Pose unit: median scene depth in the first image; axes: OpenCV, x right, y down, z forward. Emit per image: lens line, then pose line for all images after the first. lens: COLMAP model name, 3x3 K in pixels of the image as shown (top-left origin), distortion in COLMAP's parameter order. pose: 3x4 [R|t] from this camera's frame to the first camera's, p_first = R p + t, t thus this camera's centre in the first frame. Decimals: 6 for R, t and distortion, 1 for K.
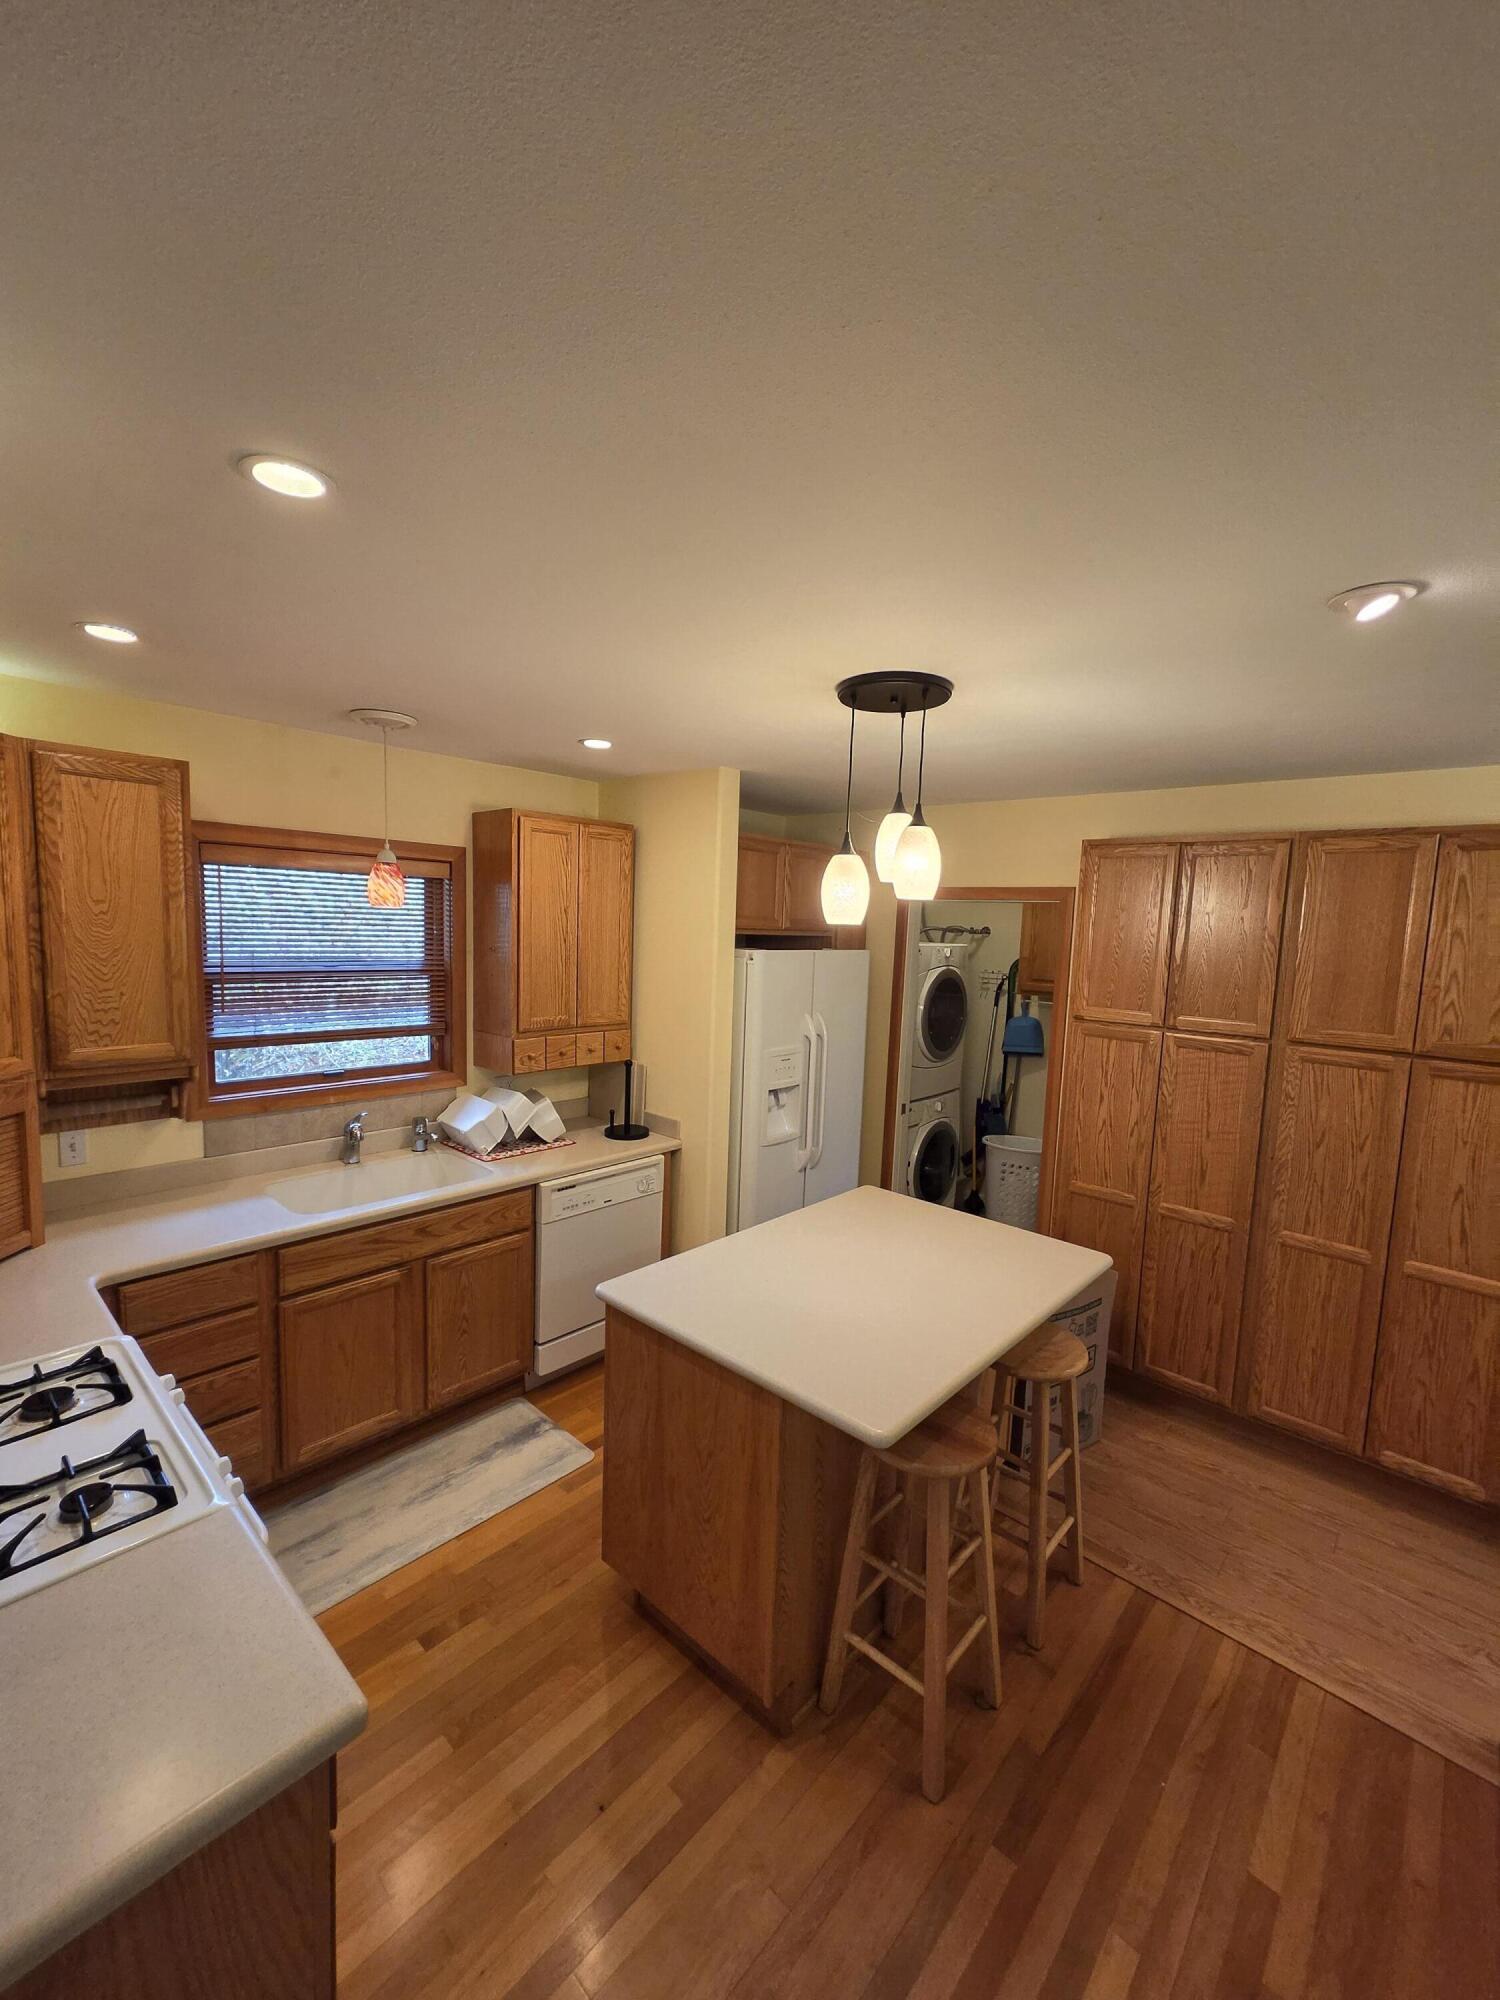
lens RADIAL K [[813.7, 0, 751.1], [0, 813.7, 1006.8], [0, 0, 1]] dist [-0.001644, 0.000931]
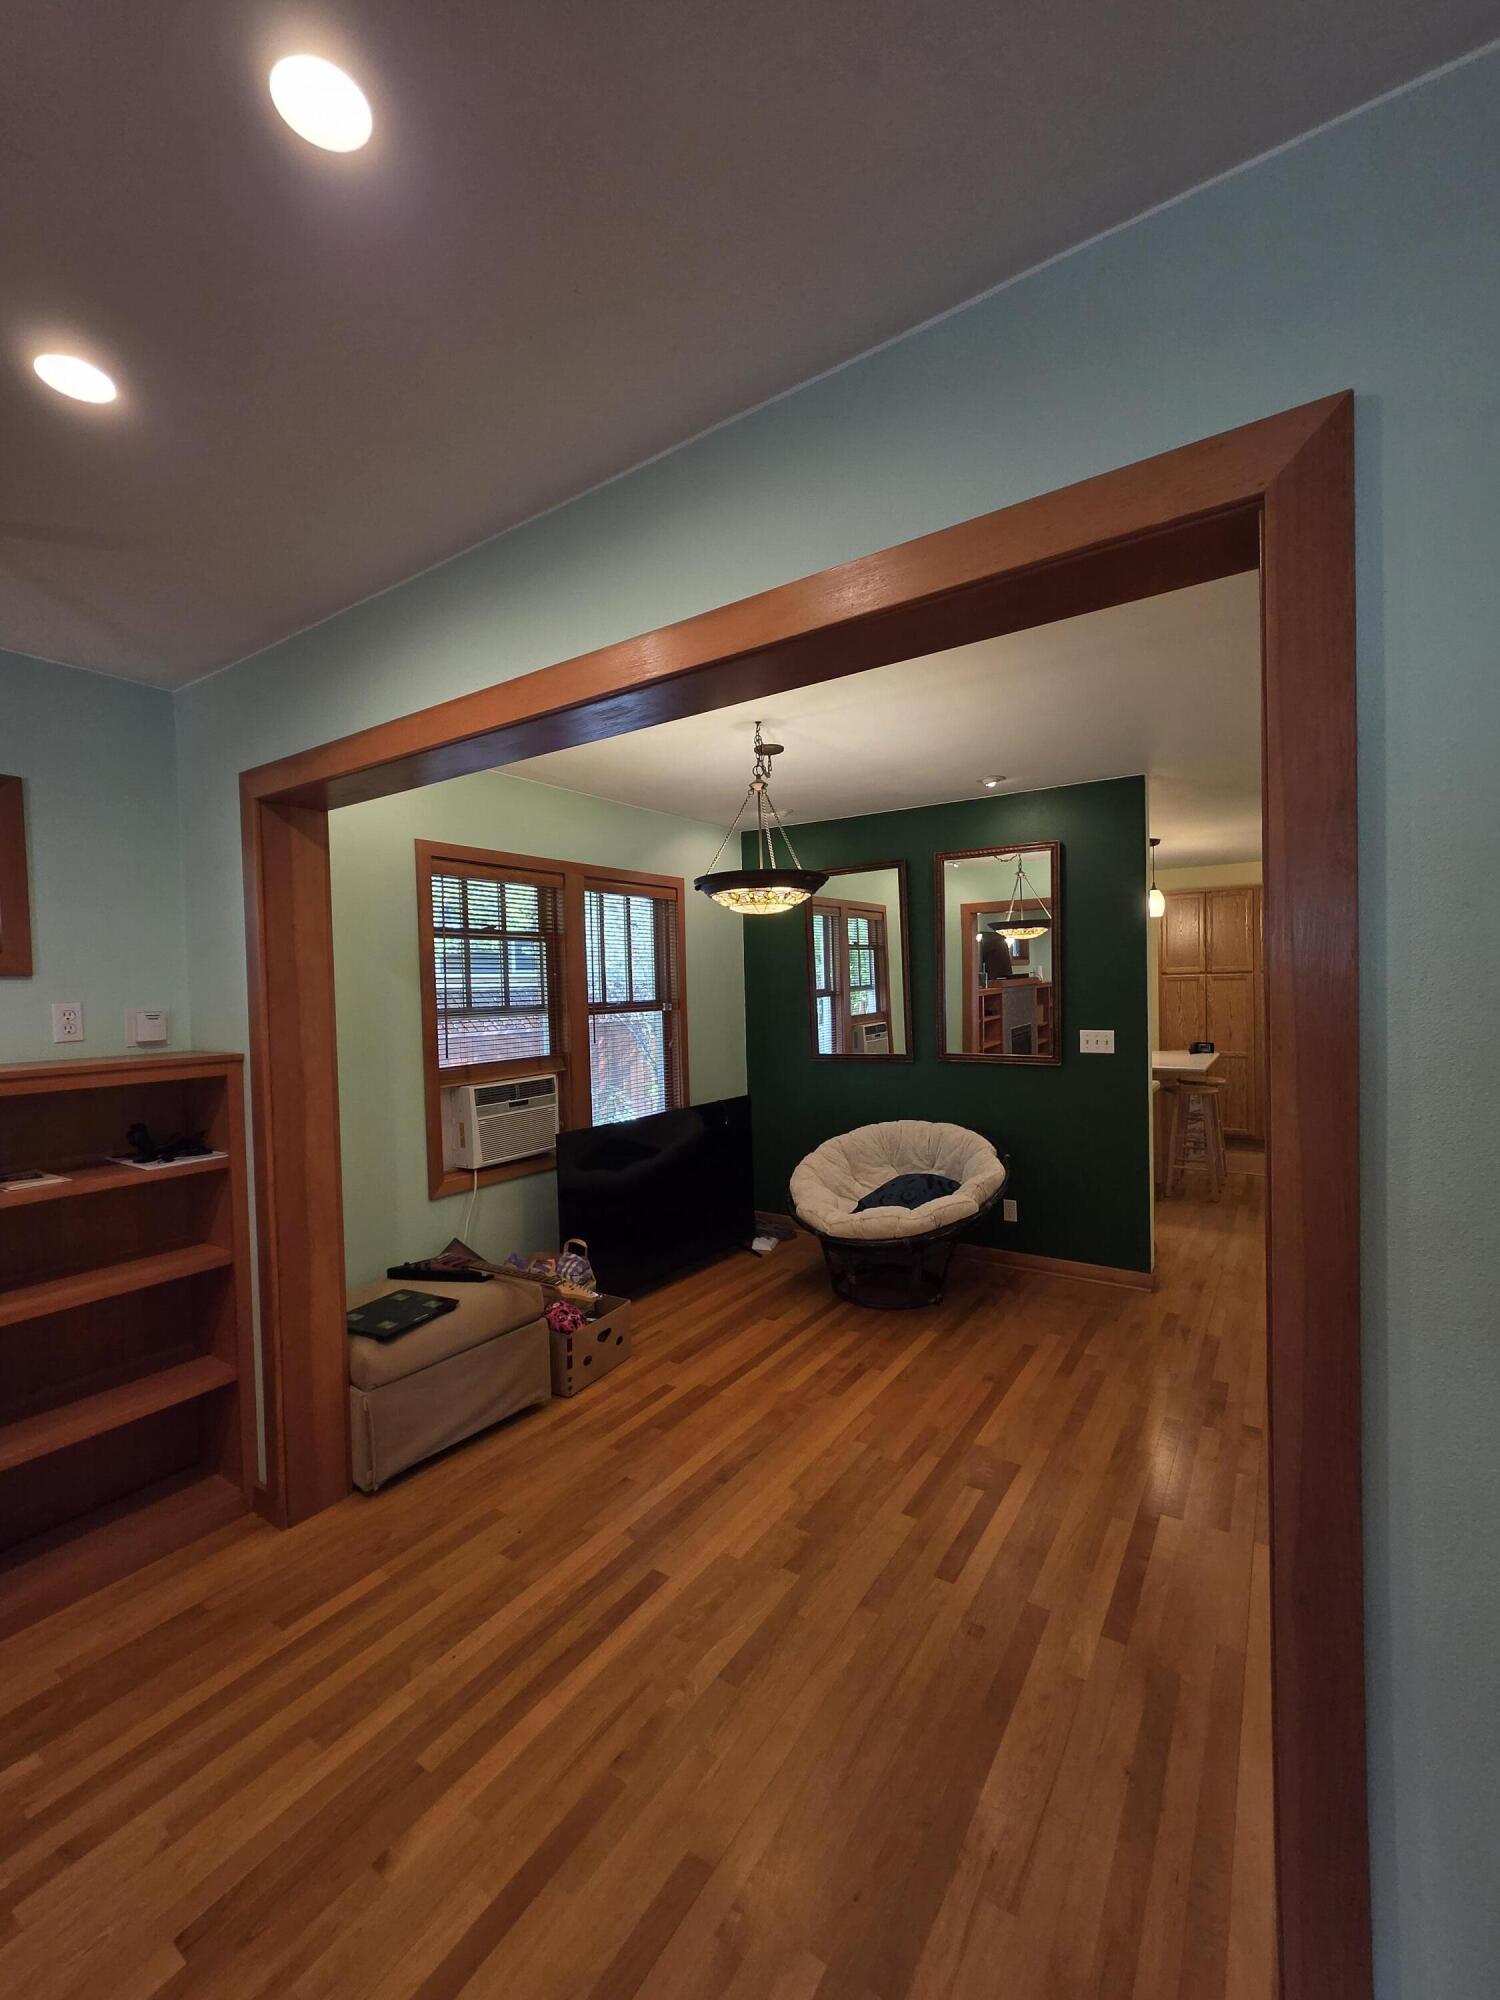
lens RADIAL K [[813.7, 0, 756.6], [0, 813.7, 999.9], [0, 0, 1]] dist [-0.001644, 0.000931]
pose [[0.987056, -0.062346, 0.147759, -1.057653], [0.075212, 0.993695, -0.083148, 0.192843], [-0.141644, 0.093185, 0.985522, -1.038719]]
